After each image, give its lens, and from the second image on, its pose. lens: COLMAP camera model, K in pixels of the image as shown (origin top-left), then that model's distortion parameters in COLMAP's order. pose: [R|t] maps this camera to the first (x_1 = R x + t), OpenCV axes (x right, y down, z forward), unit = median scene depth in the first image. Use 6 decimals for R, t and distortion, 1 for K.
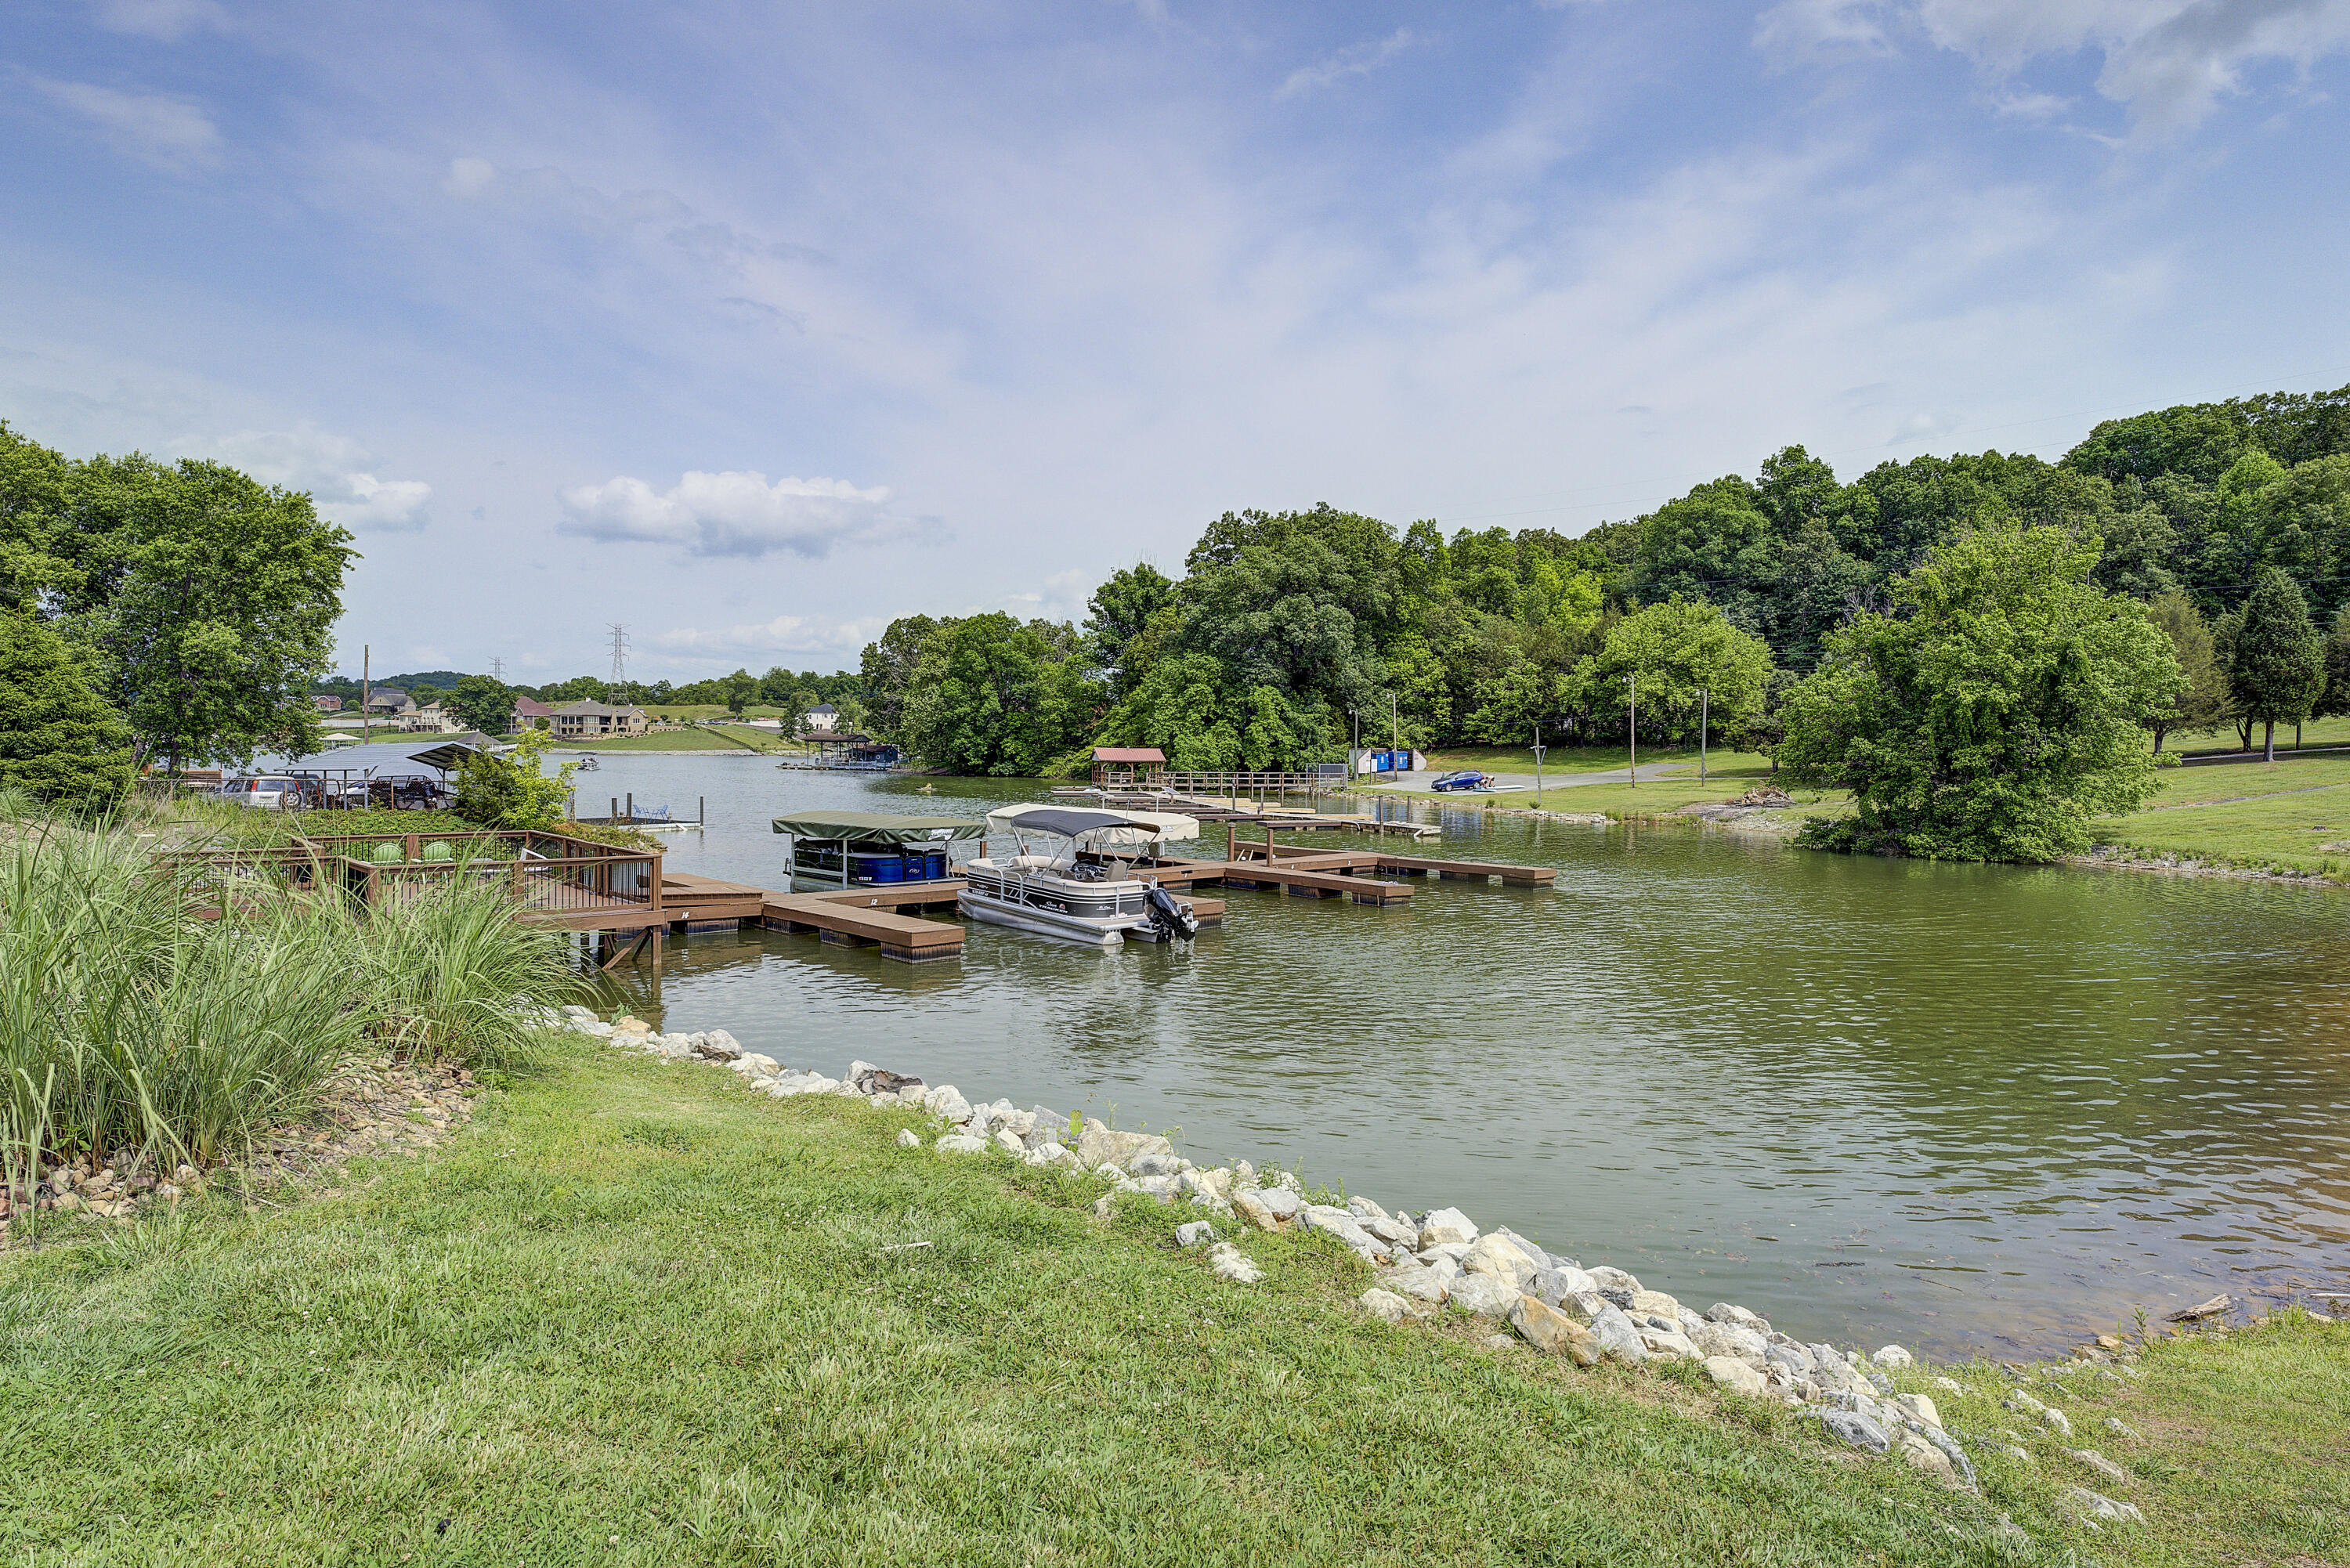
lens RADIAL K [[1264.8, 0, 1228.0], [0, 1264.8, 789.6], [0, 0, 1]] dist [0.003247, -0.003205]
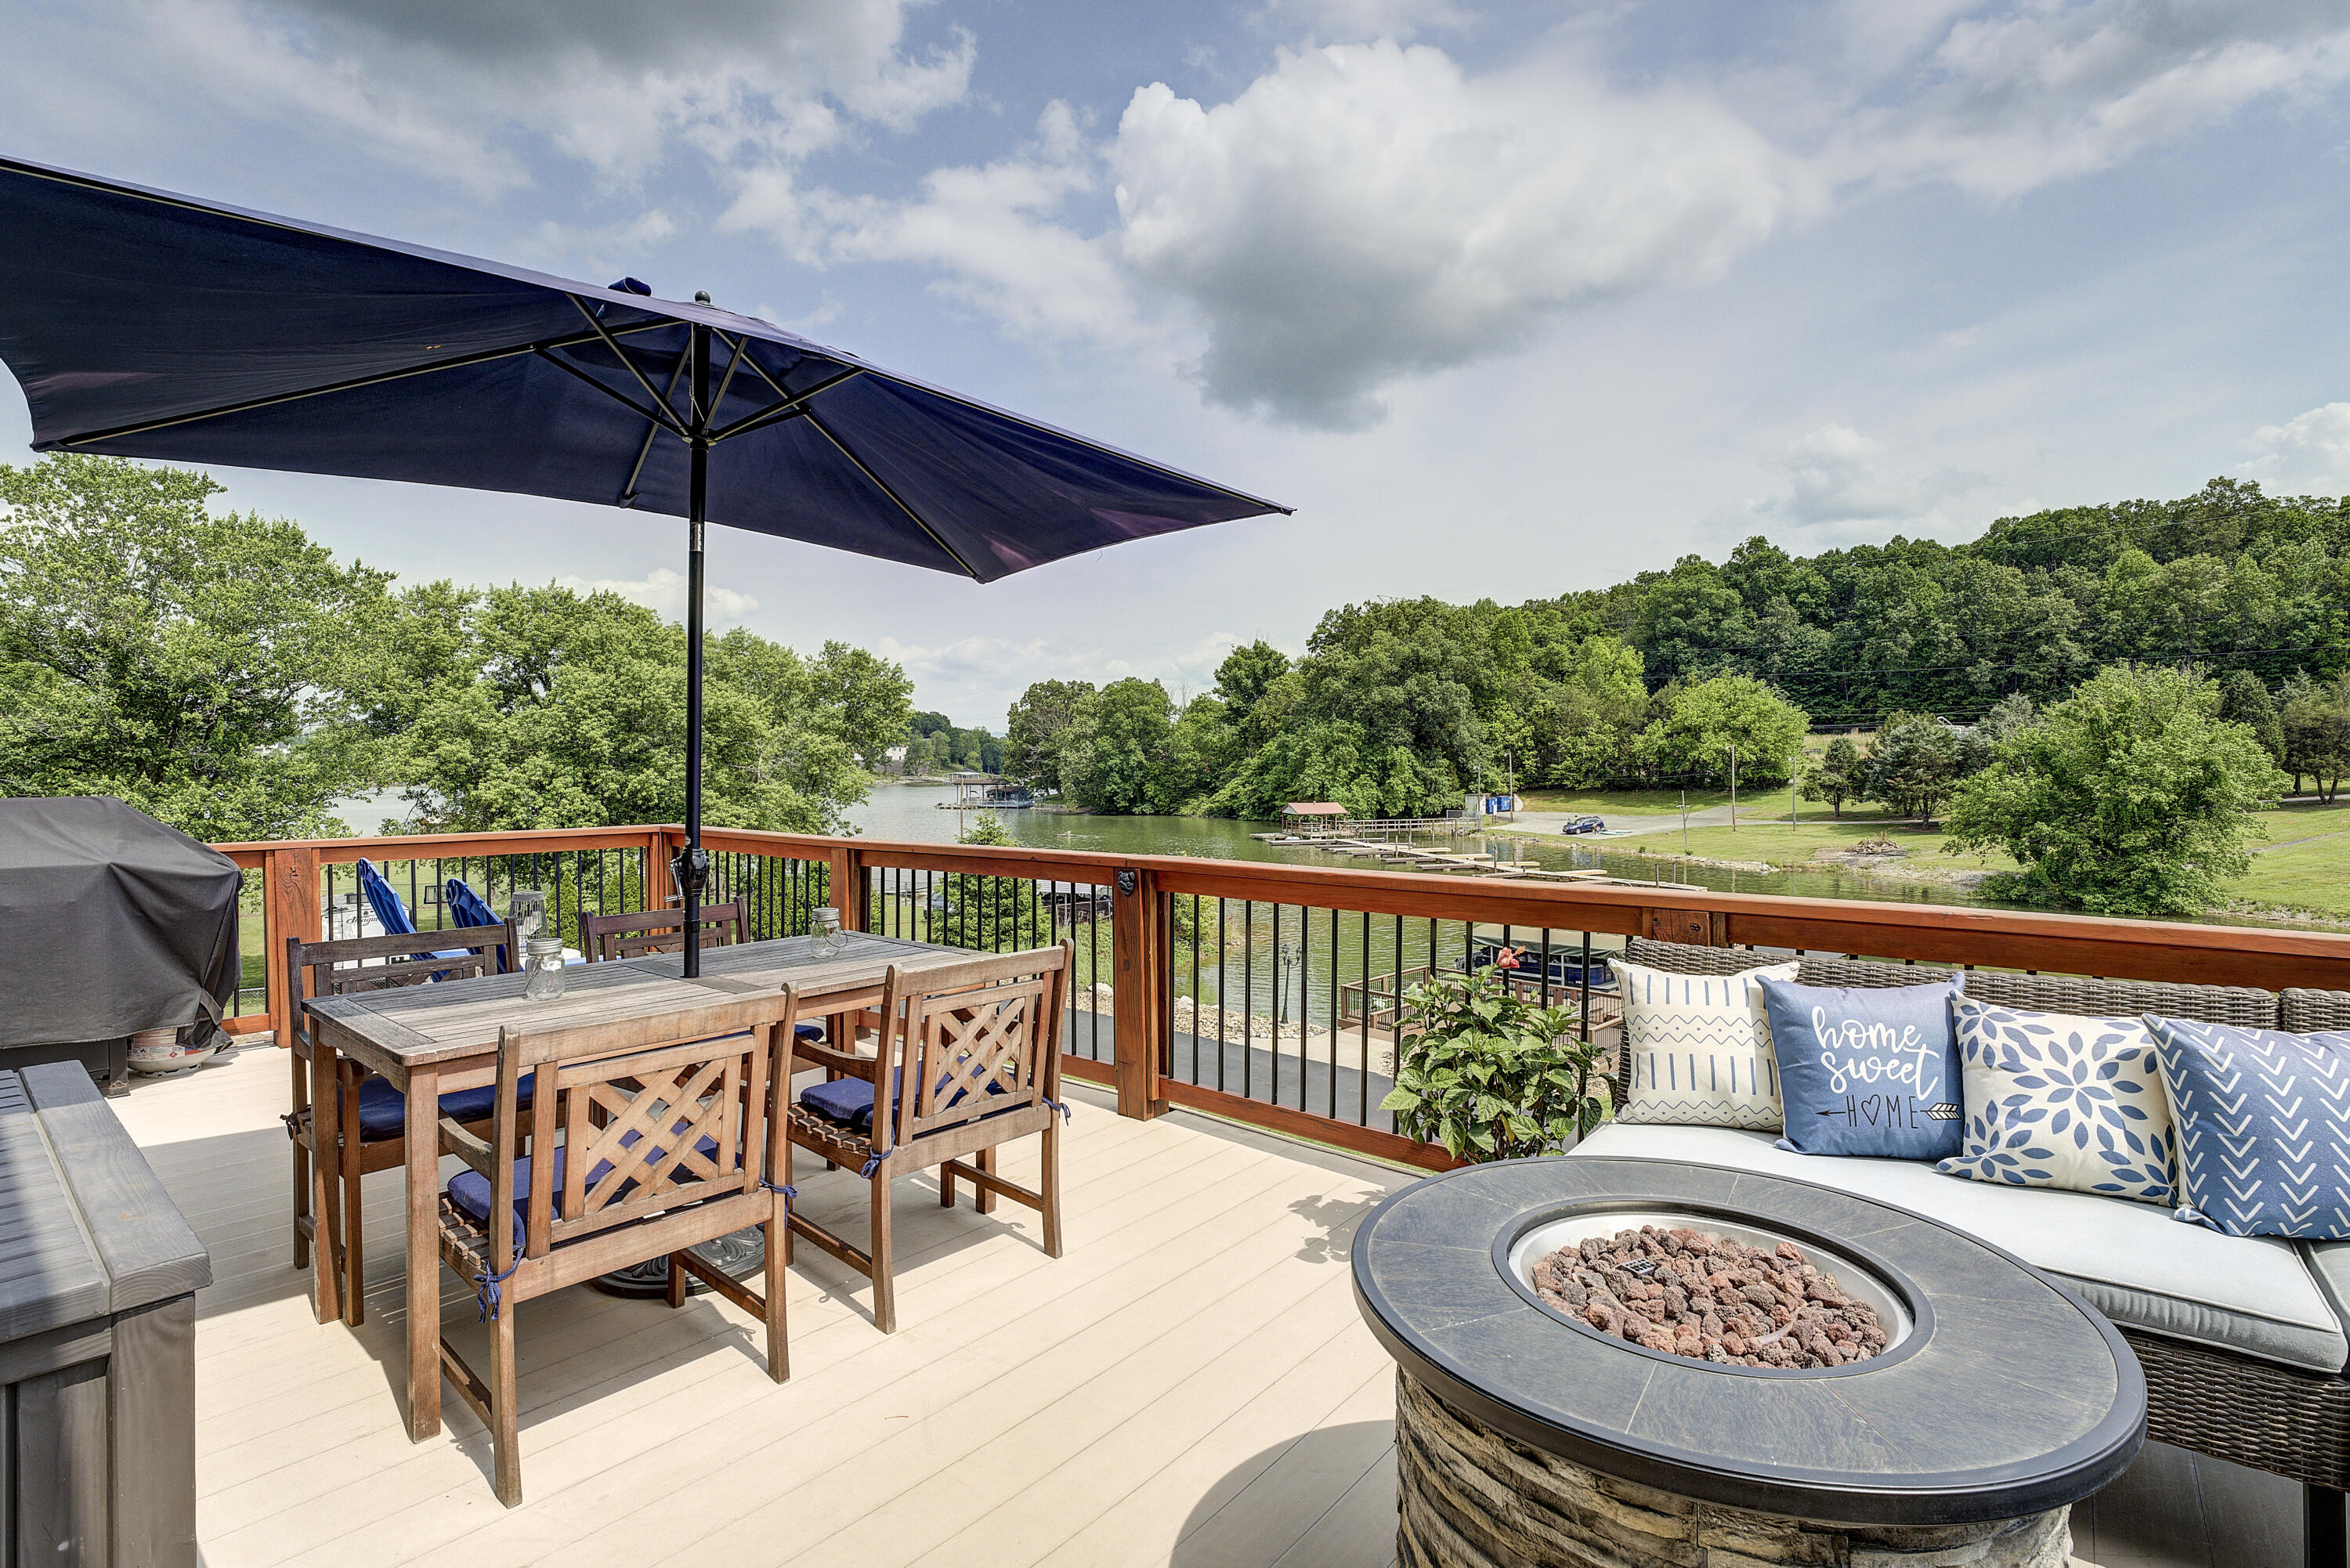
lens RADIAL K [[1083.3, 0, 1212.7], [0, 1083.3, 773.1], [0, 0, 1]] dist [-0.019925, 0.004697]
pose [[0.999036, -0.017994, 0.040051, -0.180435], [0.018723, 0.999664, -0.017914, -0.036758], [-0.039716, 0.018646, 0.999037, -0.052479]]
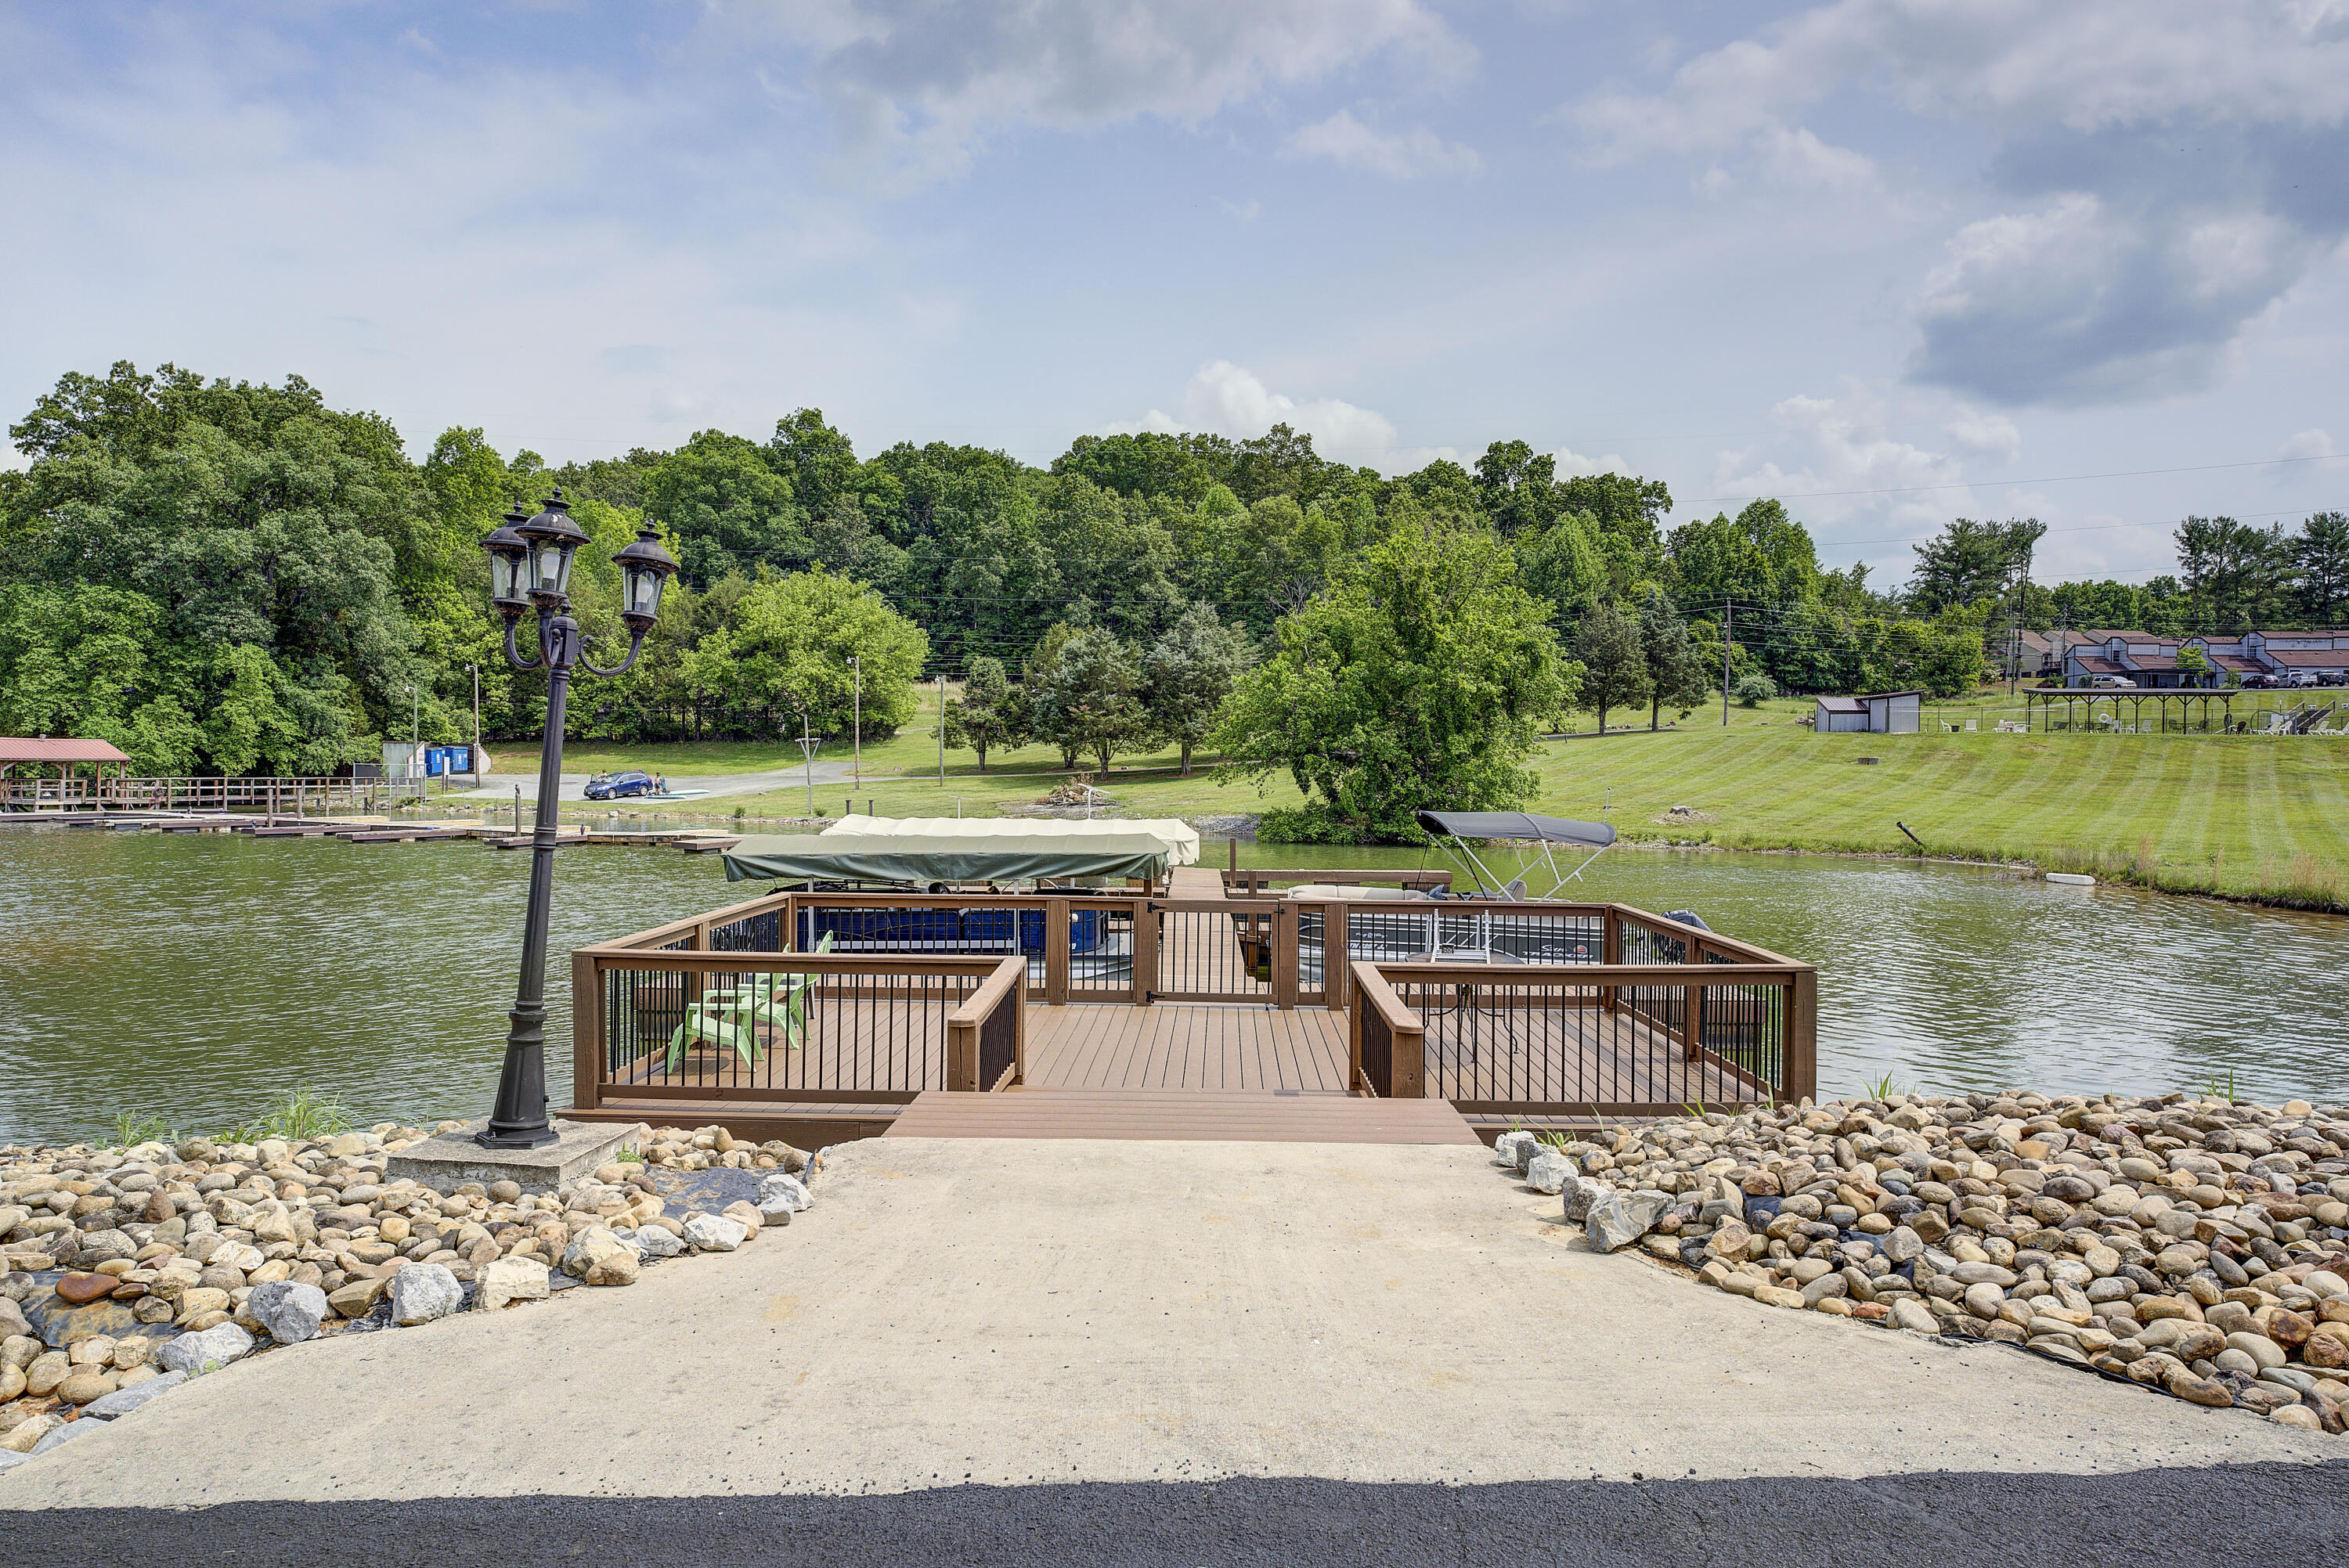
lens RADIAL K [[1478.2, 0, 1170.7], [0, 1478.2, 779.4], [0, 0, 1]] dist [0.019855, -0.004895]
pose [[0.695452, -0.012134, 0.718470, -0.172428], [0.021336, 0.999765, -0.003768, -0.000119], [-0.718255, 0.017950, 0.695548, 0.120850]]
